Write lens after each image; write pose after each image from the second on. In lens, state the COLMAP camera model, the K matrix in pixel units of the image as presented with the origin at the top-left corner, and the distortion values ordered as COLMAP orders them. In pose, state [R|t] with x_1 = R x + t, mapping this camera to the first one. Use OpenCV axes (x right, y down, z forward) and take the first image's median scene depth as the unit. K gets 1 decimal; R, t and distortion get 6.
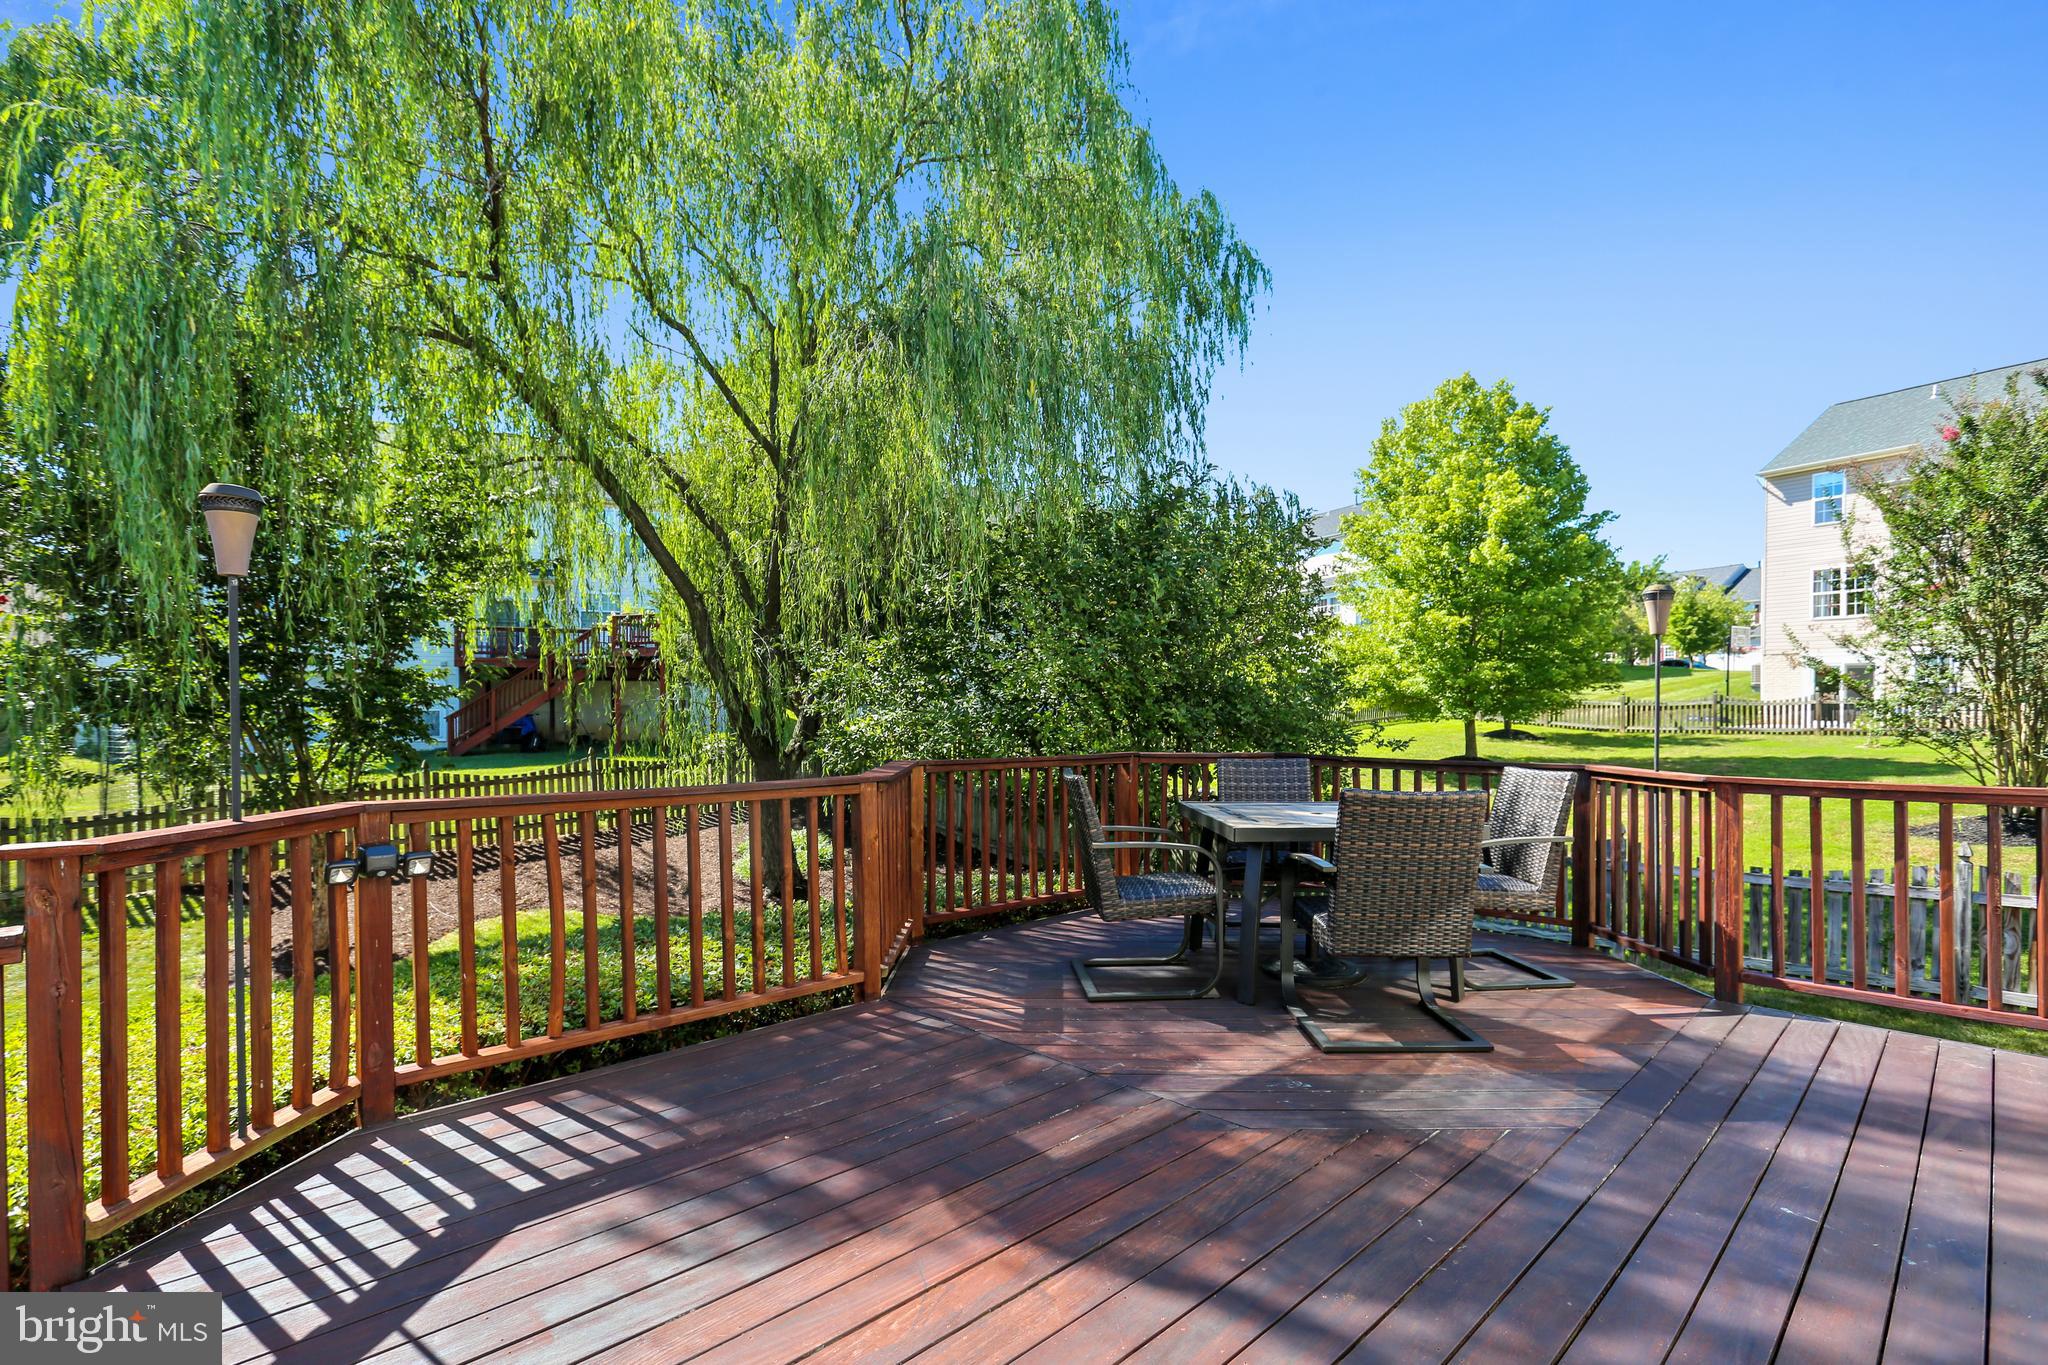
lens RADIAL K [[975.3, 0, 1032.5], [0, 975.3, 699.9], [0, 0, 1]] dist [-0.014119, 0.000406]
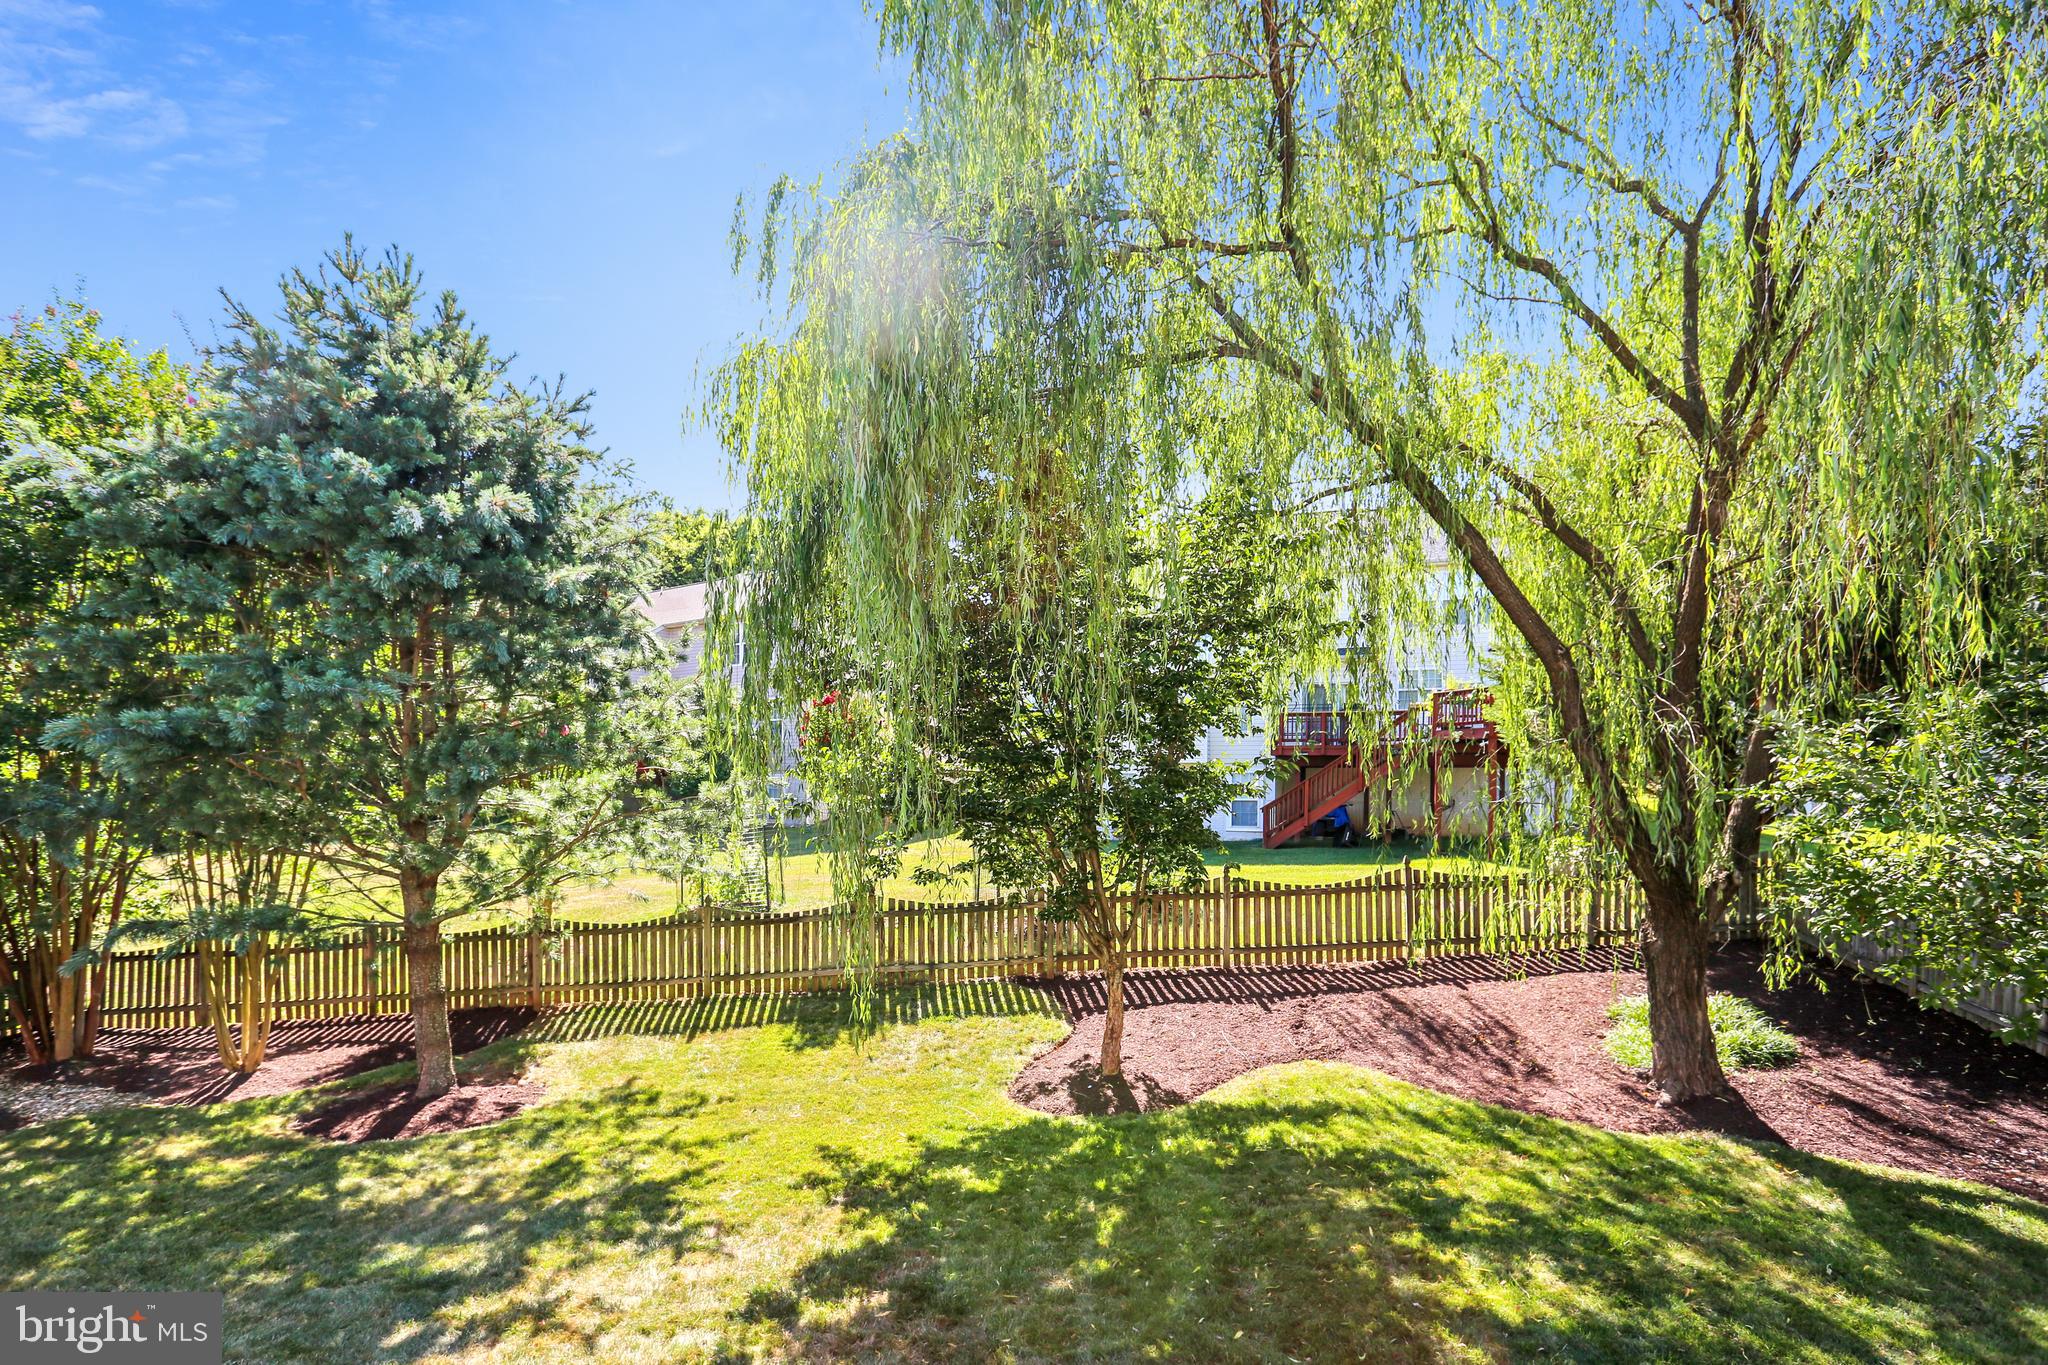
lens RADIAL K [[1001.2, 0, 1015.7], [0, 1001.2, 827.6], [0, 0, 1]] dist [-0.011421, 0.000185]
pose [[0.696782, 0.031298, -0.716600, -0.100941], [0.000715, 0.999017, 0.044329, -0.014059], [0.717282, -0.031400, 0.696075, 0.224377]]
